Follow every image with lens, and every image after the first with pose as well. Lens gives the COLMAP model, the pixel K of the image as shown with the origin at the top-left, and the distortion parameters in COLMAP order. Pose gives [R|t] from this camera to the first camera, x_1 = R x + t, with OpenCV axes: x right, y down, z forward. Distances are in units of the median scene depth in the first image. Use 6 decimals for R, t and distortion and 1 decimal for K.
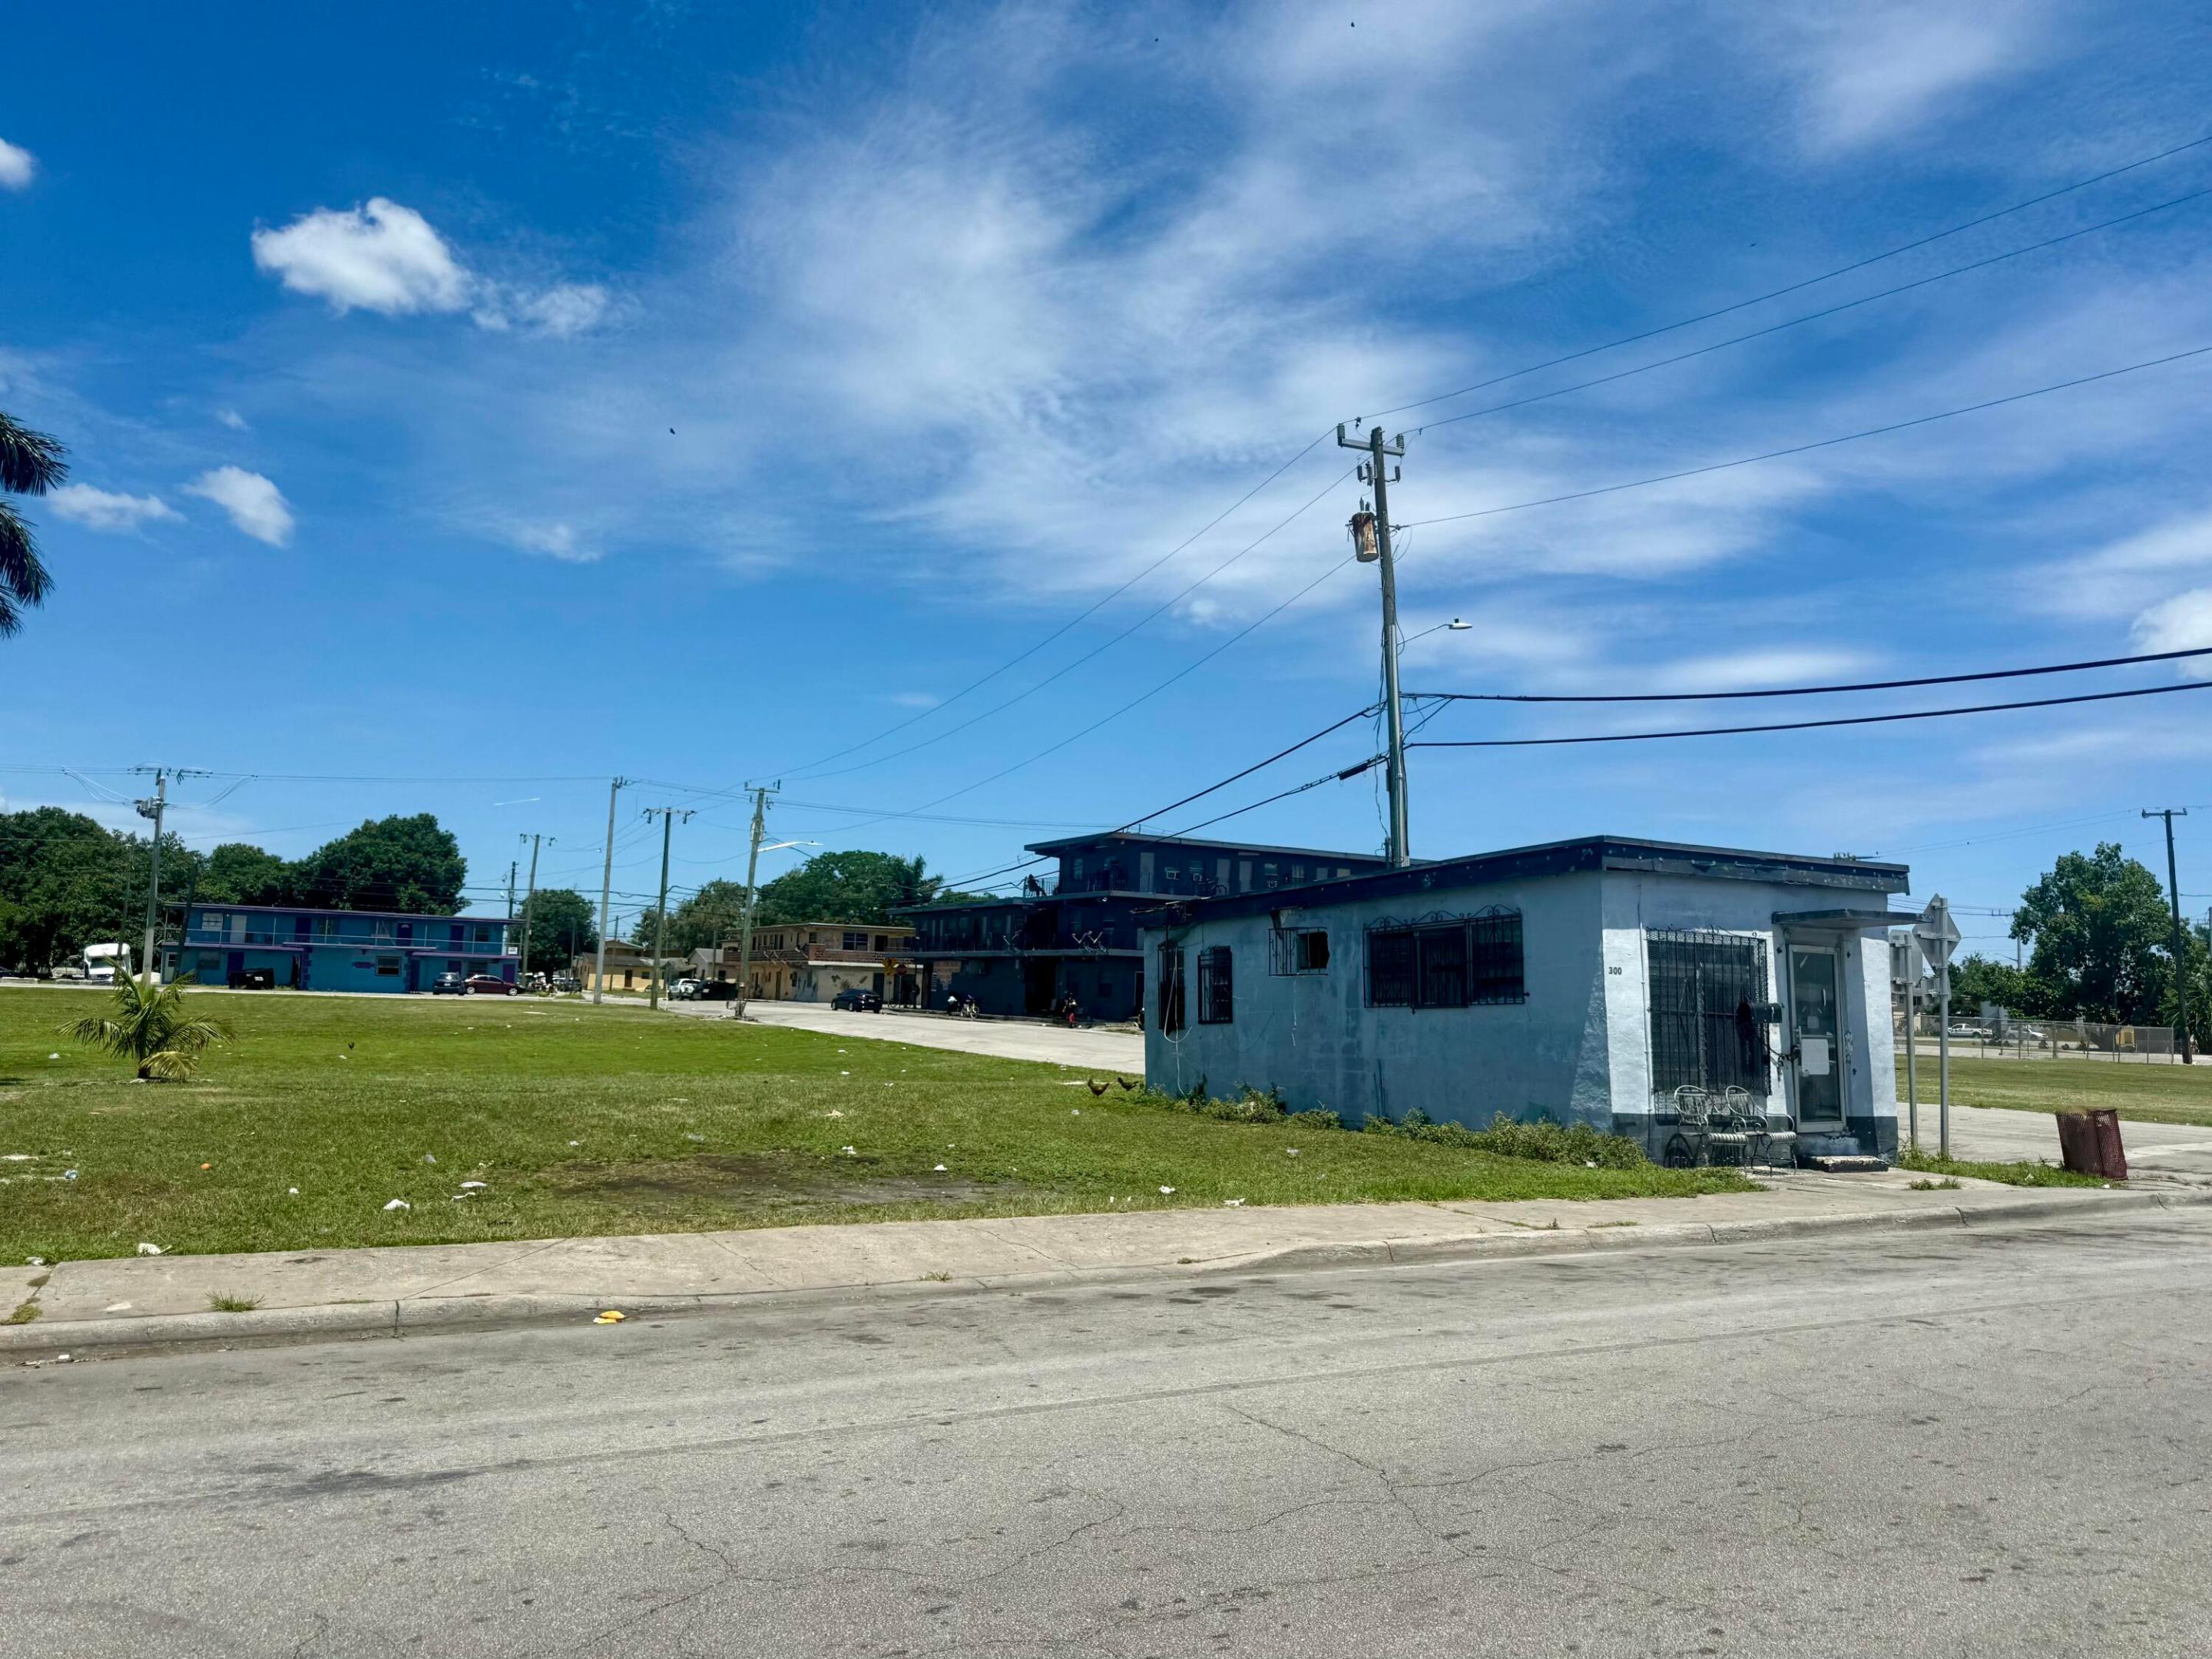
lens RADIAL K [[1555.5, 0, 1112.5], [0, 1555.5, 788.5], [0, 0, 1]] dist [0.081089, -0.122038]
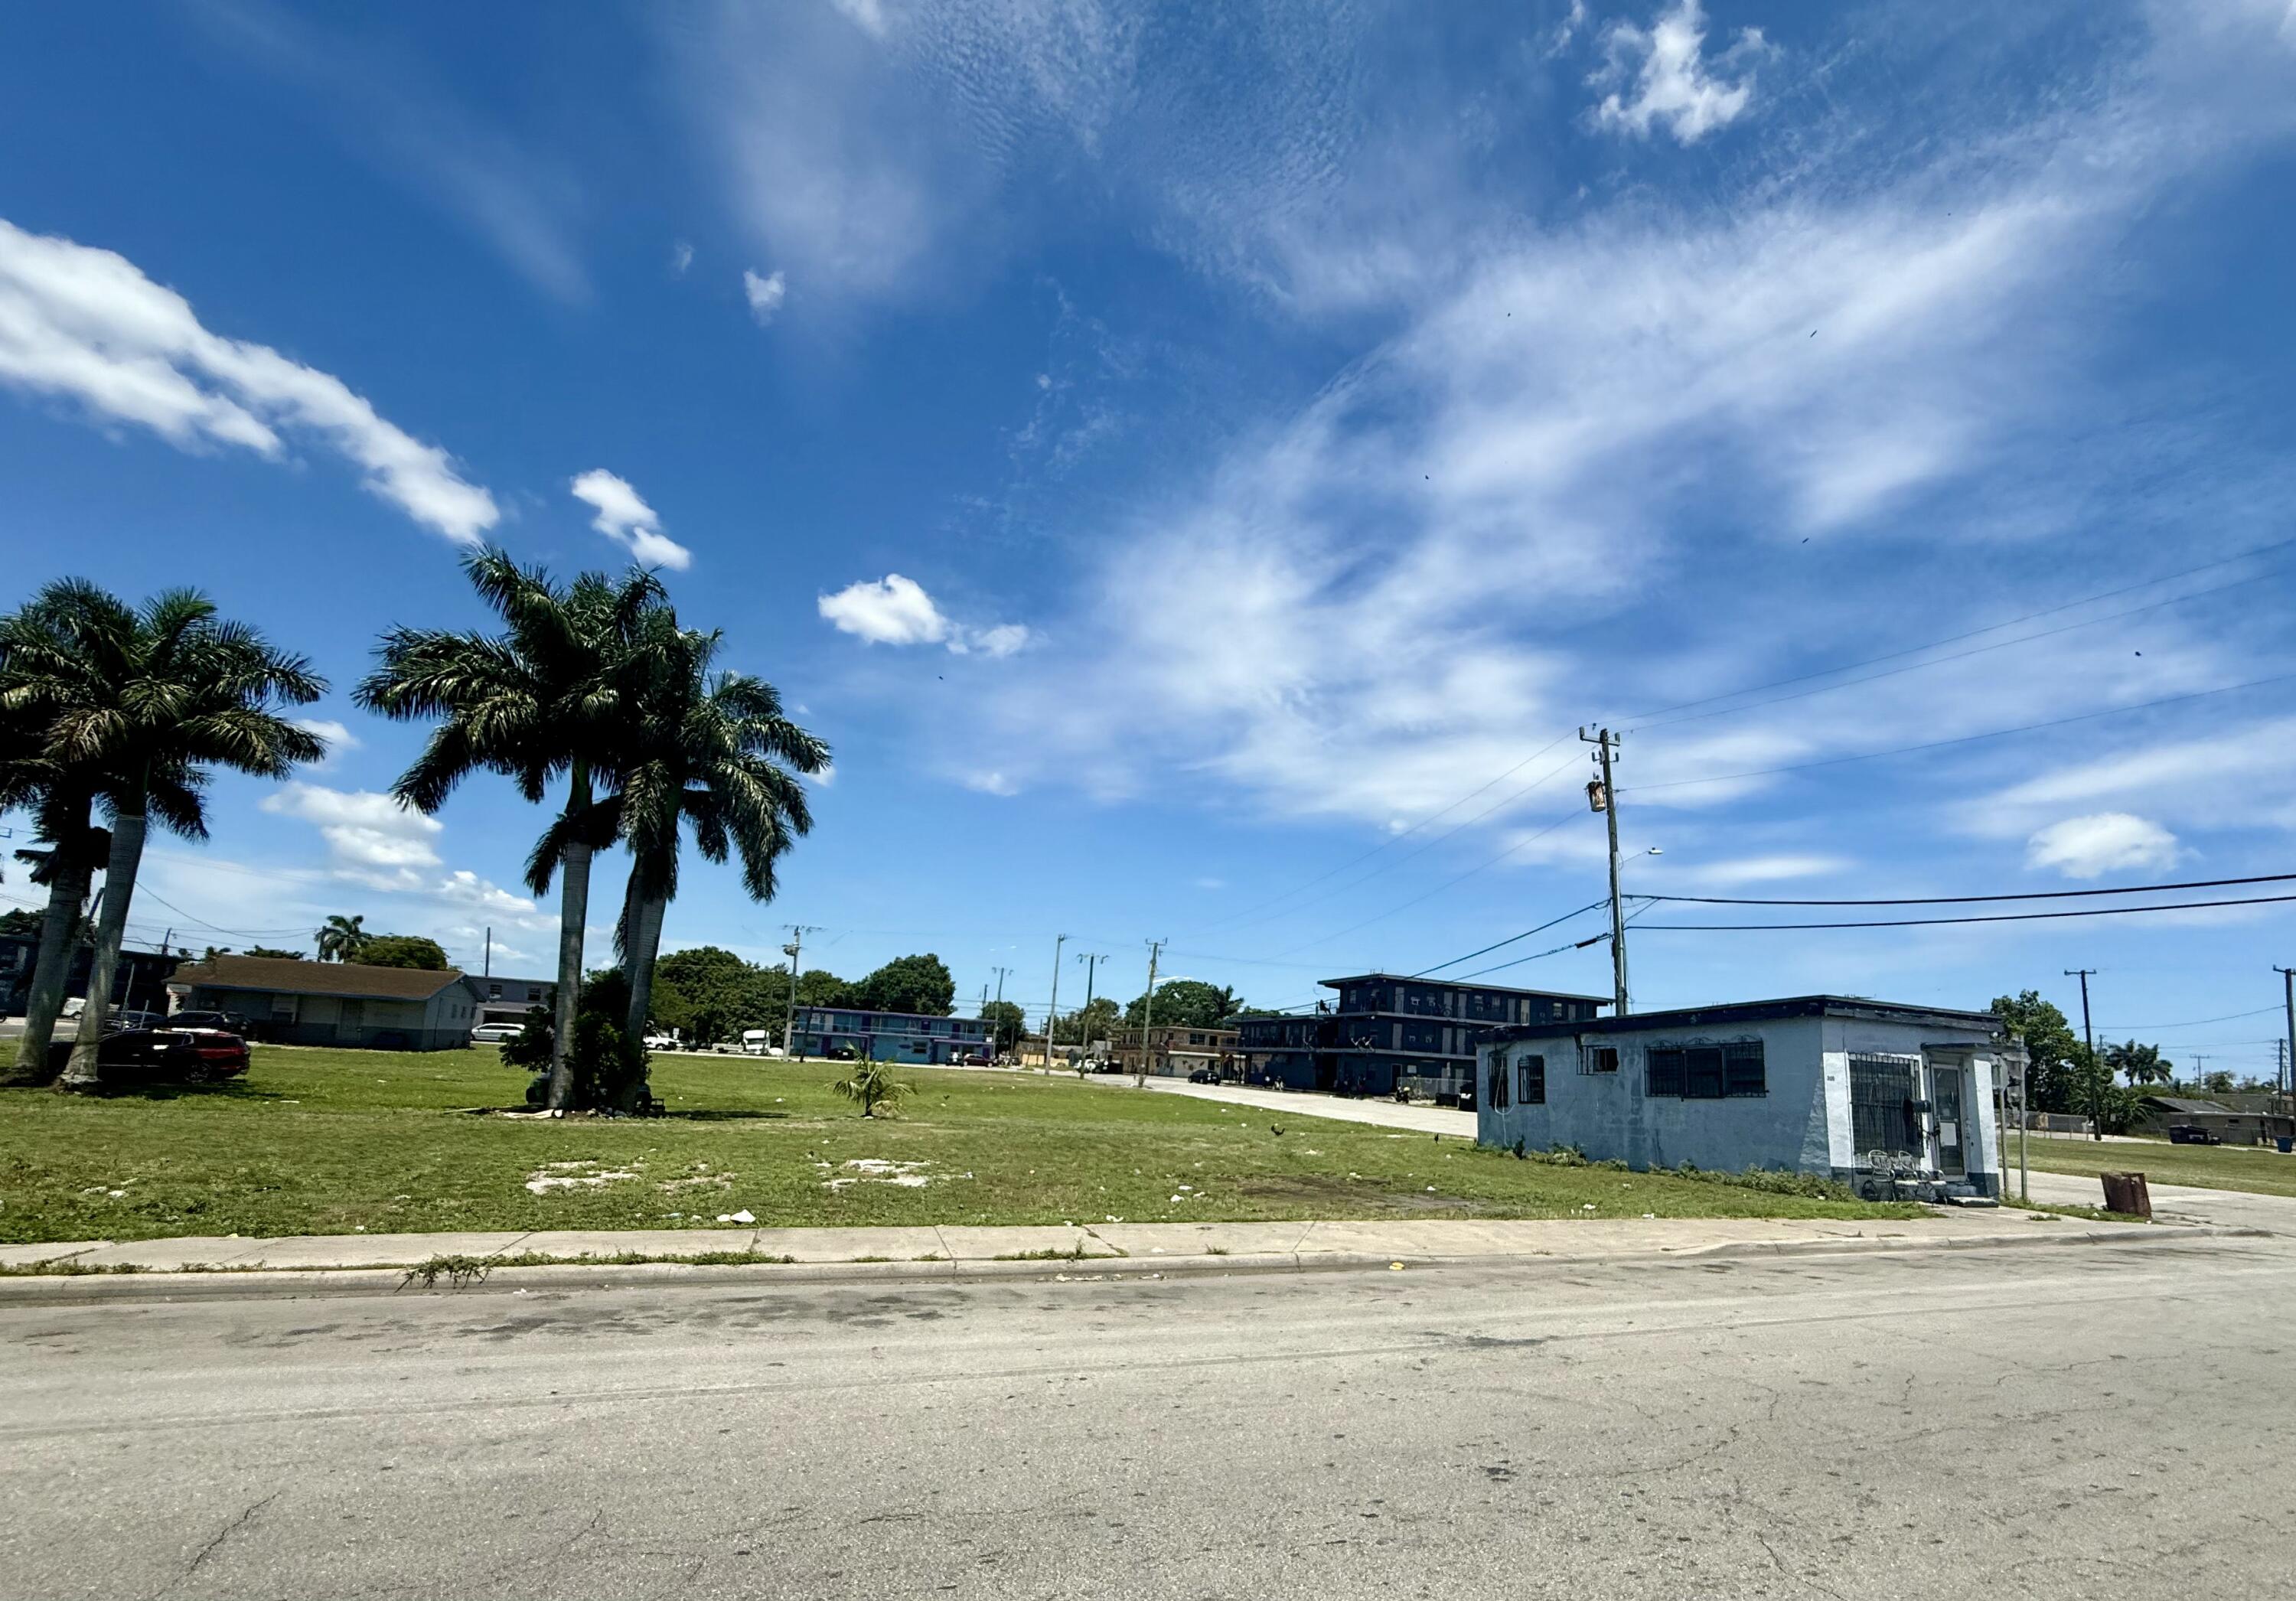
lens RADIAL K [[1007.4, 0, 1255.0], [0, 1007.4, 908.1], [0, 0, 1]] dist [0.001849, 0.000109]
pose [[0.997067, 0.011494, -0.075663, -0.031890], [-0.013933, 0.999397, -0.031791, -0.002994], [0.075252, 0.032752, 0.996627, -0.014422]]
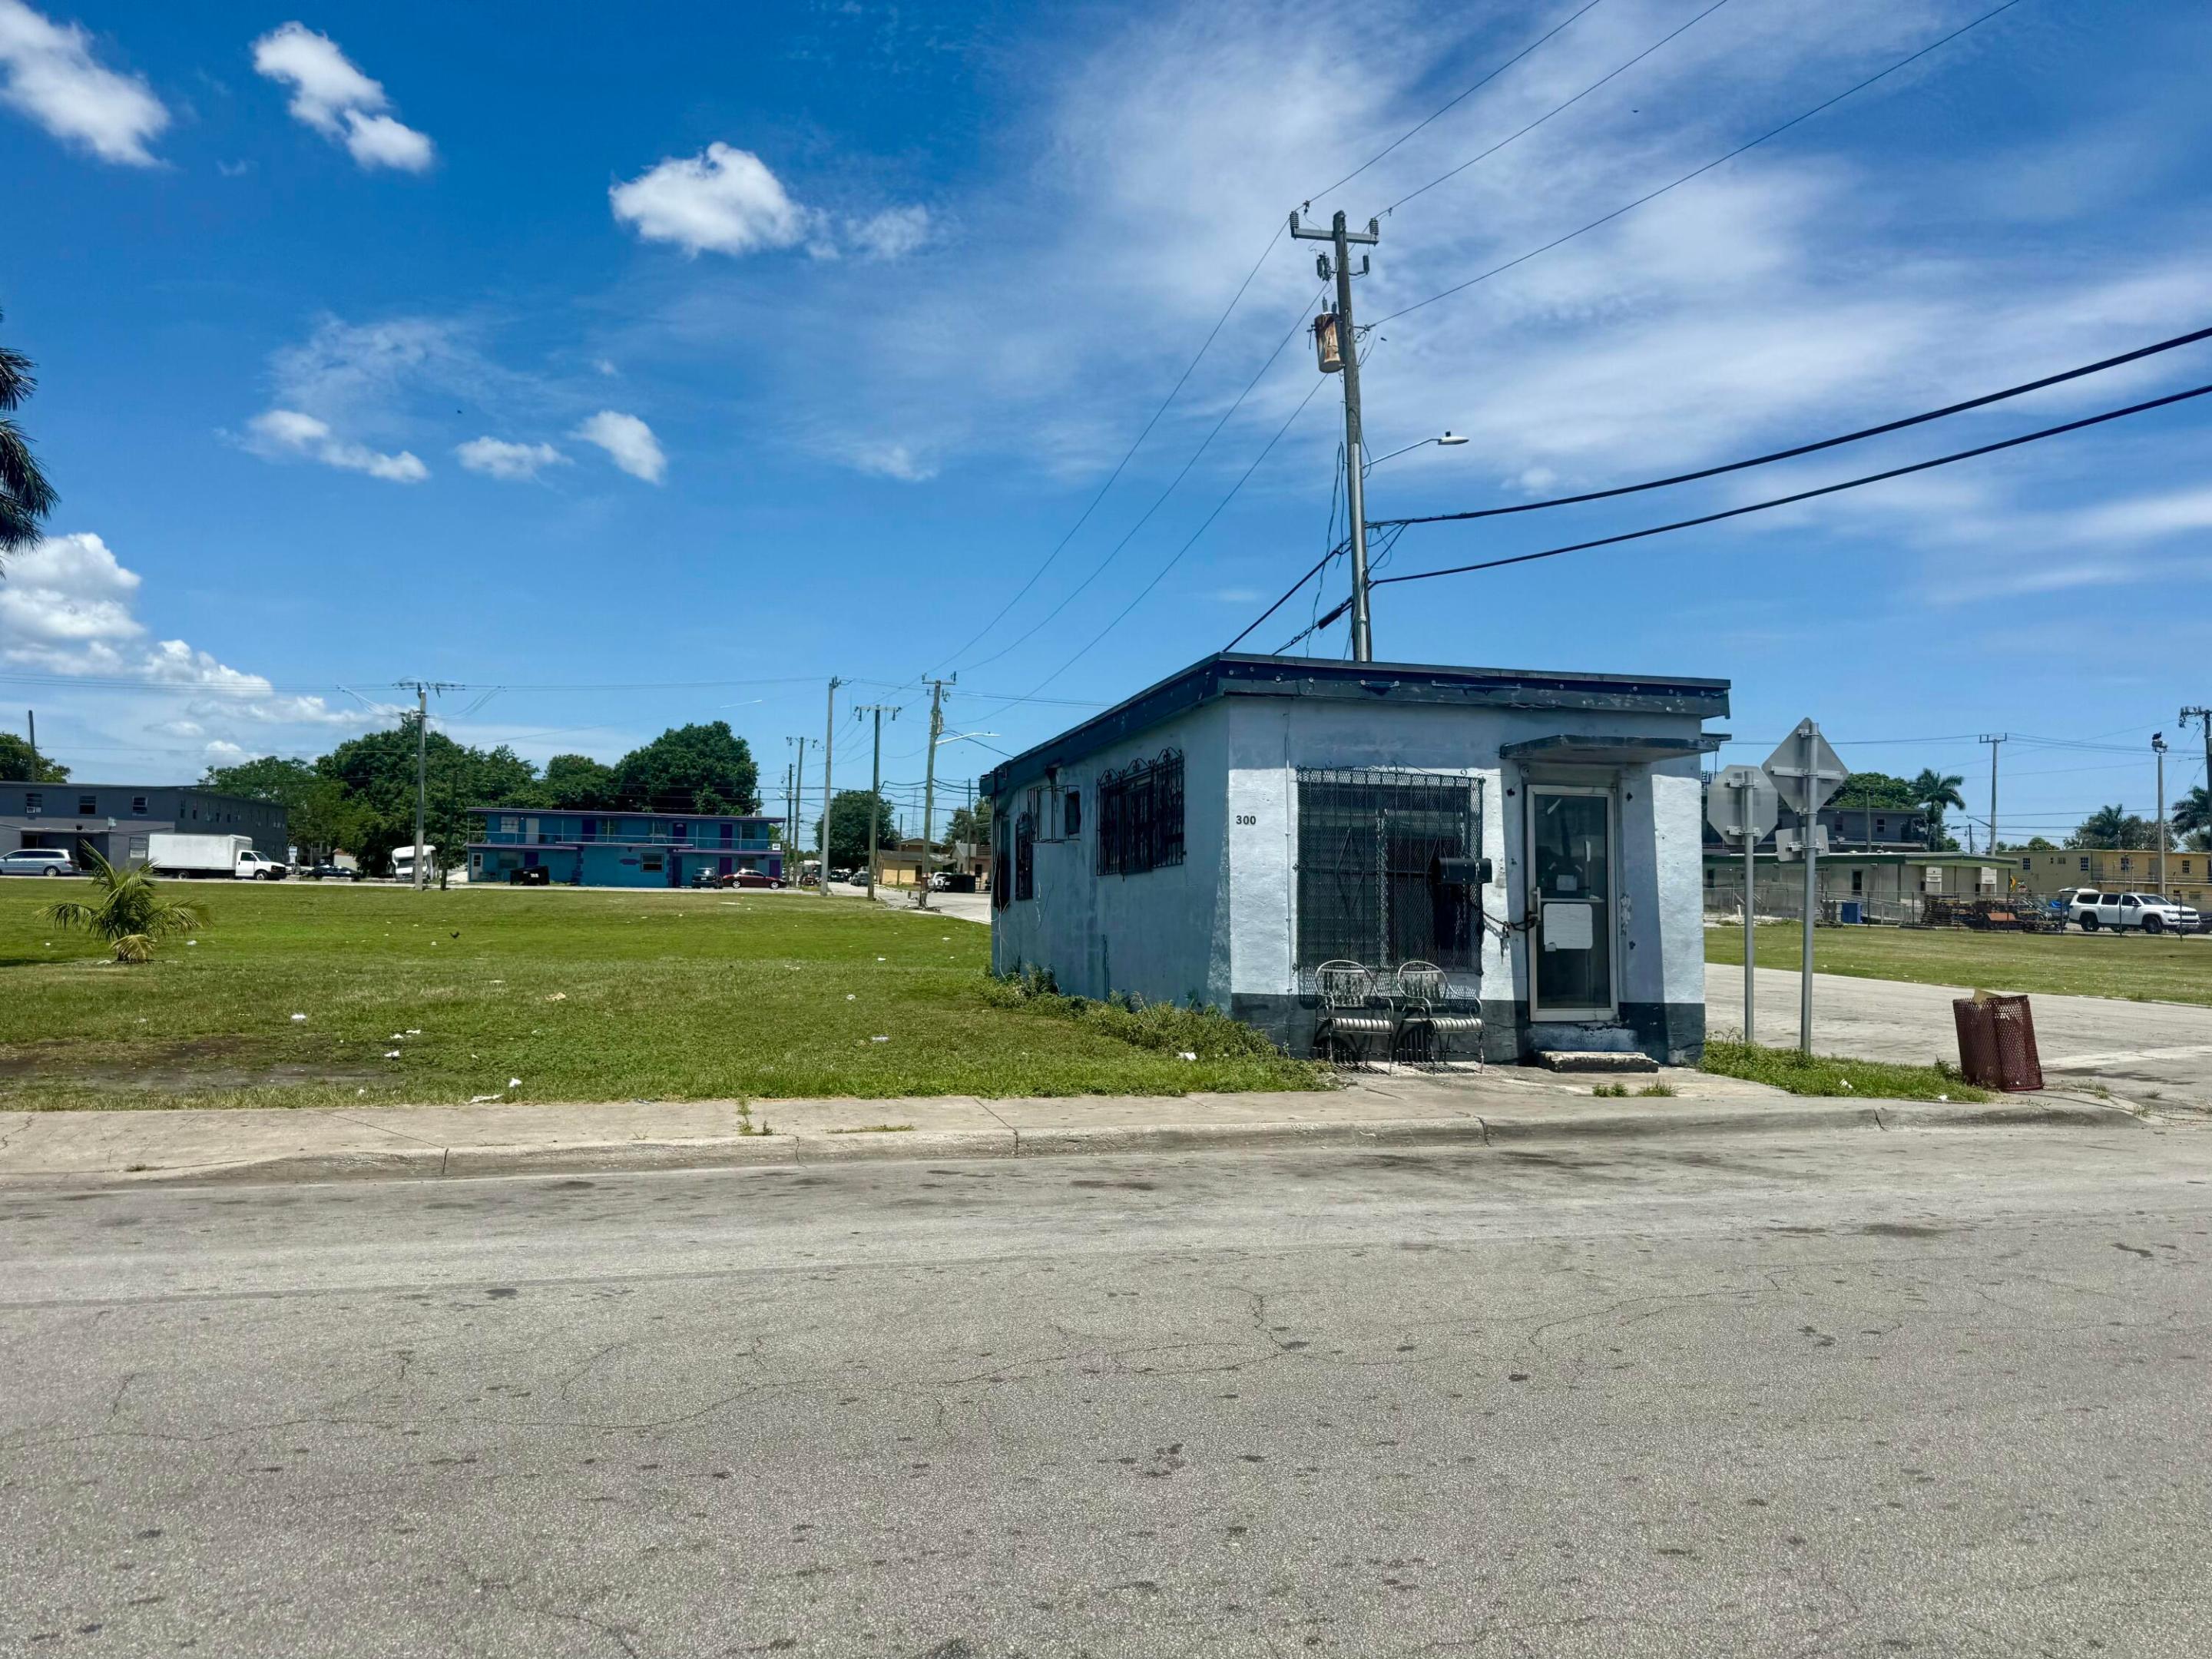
lens RADIAL K [[1555.5, 0, 1112.5], [0, 1555.5, 788.5], [0, 0, 1]] dist [0.081089, -0.122038]
pose [[0.974081, -0.023643, -0.224962, 0.070787], [0.038406, 0.997369, 0.061478, 0.007890], [0.222916, -0.068524, 0.972426, 0.034021]]
